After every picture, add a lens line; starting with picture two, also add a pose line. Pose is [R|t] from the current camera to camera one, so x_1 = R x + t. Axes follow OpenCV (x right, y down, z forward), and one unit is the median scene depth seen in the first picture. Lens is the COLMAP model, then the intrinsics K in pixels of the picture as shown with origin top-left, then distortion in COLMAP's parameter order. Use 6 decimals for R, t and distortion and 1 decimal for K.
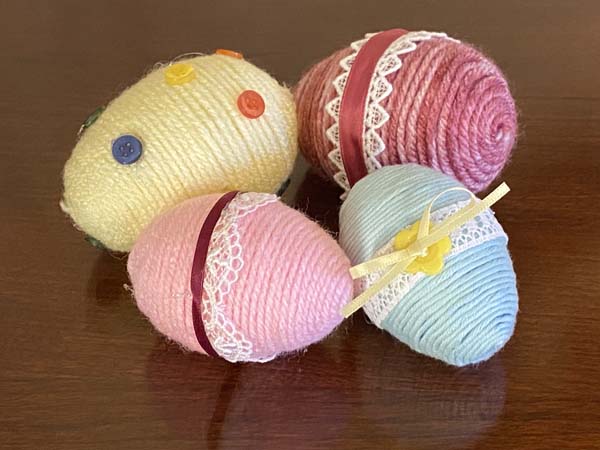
lens RADIAL K [[1212.1, 0, 300.6], [0, 1212.1, 225.6], [0, 0, 1]] dist [-0.011145, 0.000000]
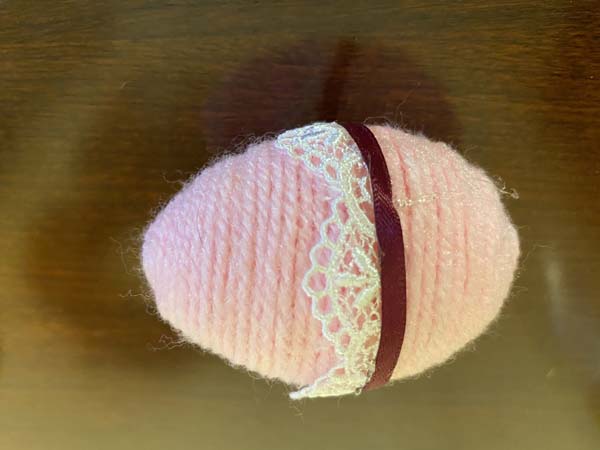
lens RADIAL K [[454.6, 0, 302.9], [0, 454.6, 223.7], [0, 0, 1]] dist [-0.005075, -0.000599]
pose [[-0.960741, 0.204404, 0.187606, -0.086996], [-0.182078, -0.974712, 0.129556, 0.031604], [0.209344, 0.090310, 0.973663, 0.804514]]
